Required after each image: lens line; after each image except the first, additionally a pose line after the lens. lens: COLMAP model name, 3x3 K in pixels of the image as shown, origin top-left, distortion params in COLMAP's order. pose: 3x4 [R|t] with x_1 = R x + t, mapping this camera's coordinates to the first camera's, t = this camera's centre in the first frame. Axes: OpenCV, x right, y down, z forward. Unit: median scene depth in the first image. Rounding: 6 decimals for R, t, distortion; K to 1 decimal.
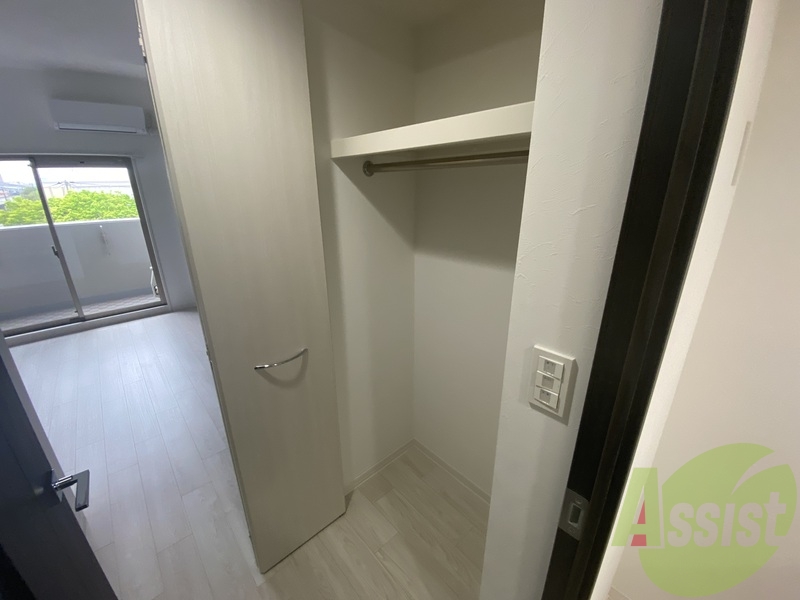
lens RADIAL K [[326.9, 0, 400.0], [0, 326.9, 298.6], [0, 0, 1]] dist [0.019076, -0.019548]
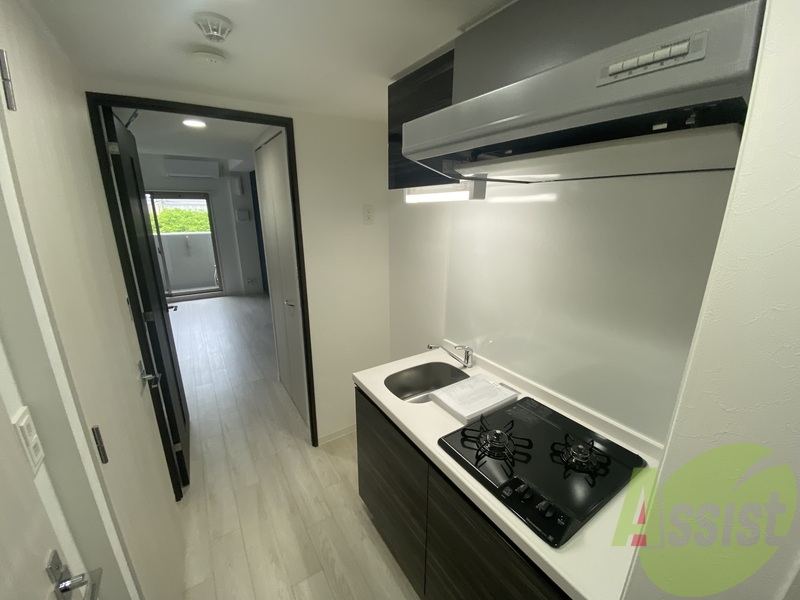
lens RADIAL K [[322.0, 0, 396.7], [0, 322.0, 298.4], [0, 0, 1]] dist [0.035200, -0.025544]
pose [[0.986682, 0.056281, -0.152612, 0.279074], [-0.065005, 0.996488, -0.052785, 0.077688], [0.149105, 0.062003, 0.986876, -0.311528]]
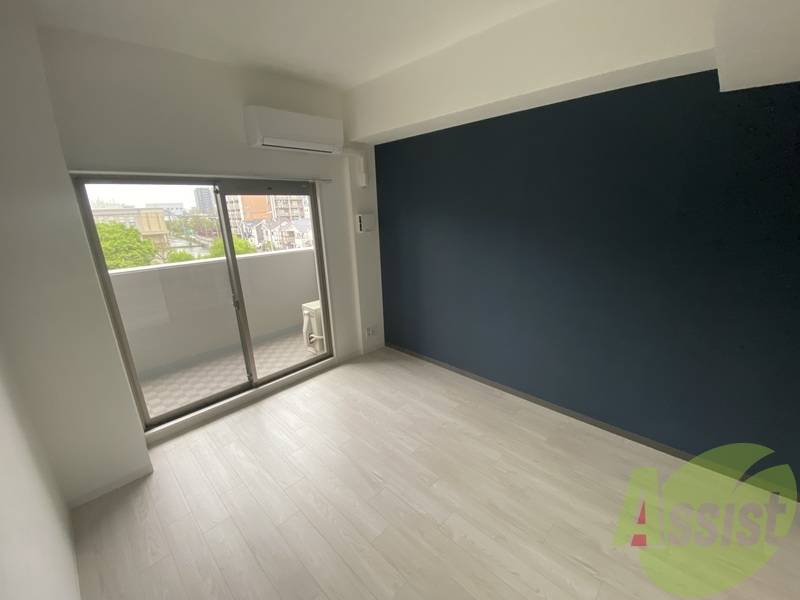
lens RADIAL K [[326.9, 0, 400.0], [0, 326.9, 298.6], [0, 0, 1]] dist [0.019076, -0.019548]
pose [[0.997832, -0.039280, 0.052805, -0.585533], [0.042380, 0.997362, -0.058924, -0.073214], [-0.050351, 0.061034, 0.996865, 0.164541]]
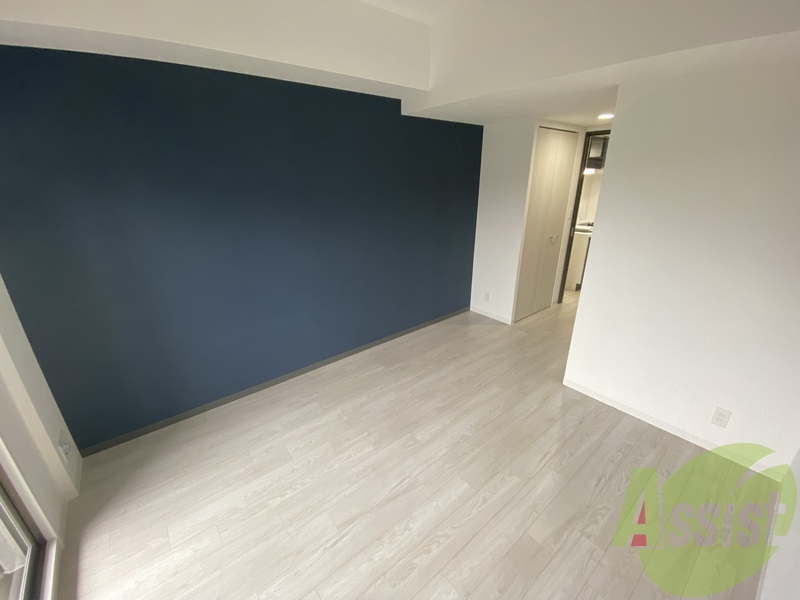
lens RADIAL K [[326.9, 0, 400.0], [0, 326.9, 298.6], [0, 0, 1]] dist [0.019076, -0.019548]
pose [[0.055723, -0.338822, 0.939199, -0.929870], [0.339989, 0.890884, 0.301221, -0.191784], [-0.938777, 0.302532, 0.164838, 0.519086]]
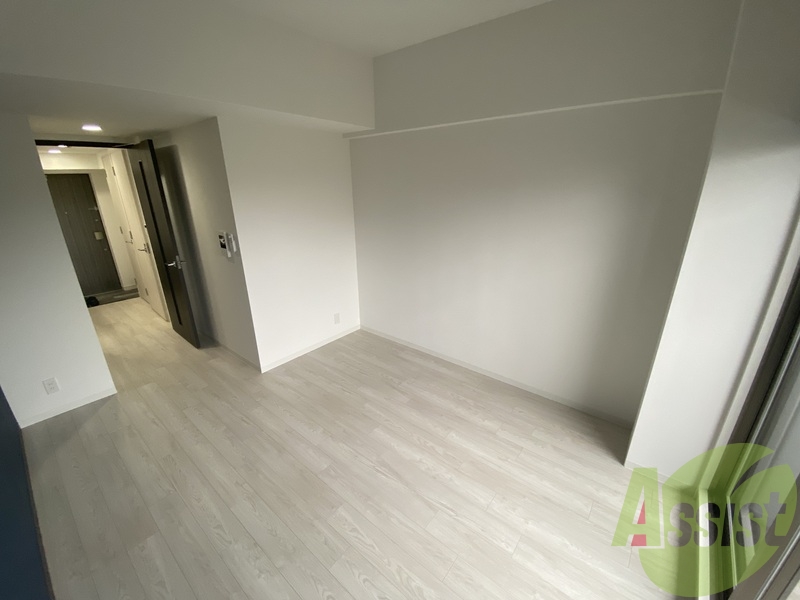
lens RADIAL K [[326.9, 0, 400.0], [0, 326.9, 298.6], [0, 0, 1]] dist [0.019076, -0.019548]
pose [[-0.988916, 0.065864, -0.133070, -0.582872], [-0.031653, 0.782106, 0.622341, -0.330650], [0.145064, 0.619655, -0.771352, 0.876665]]
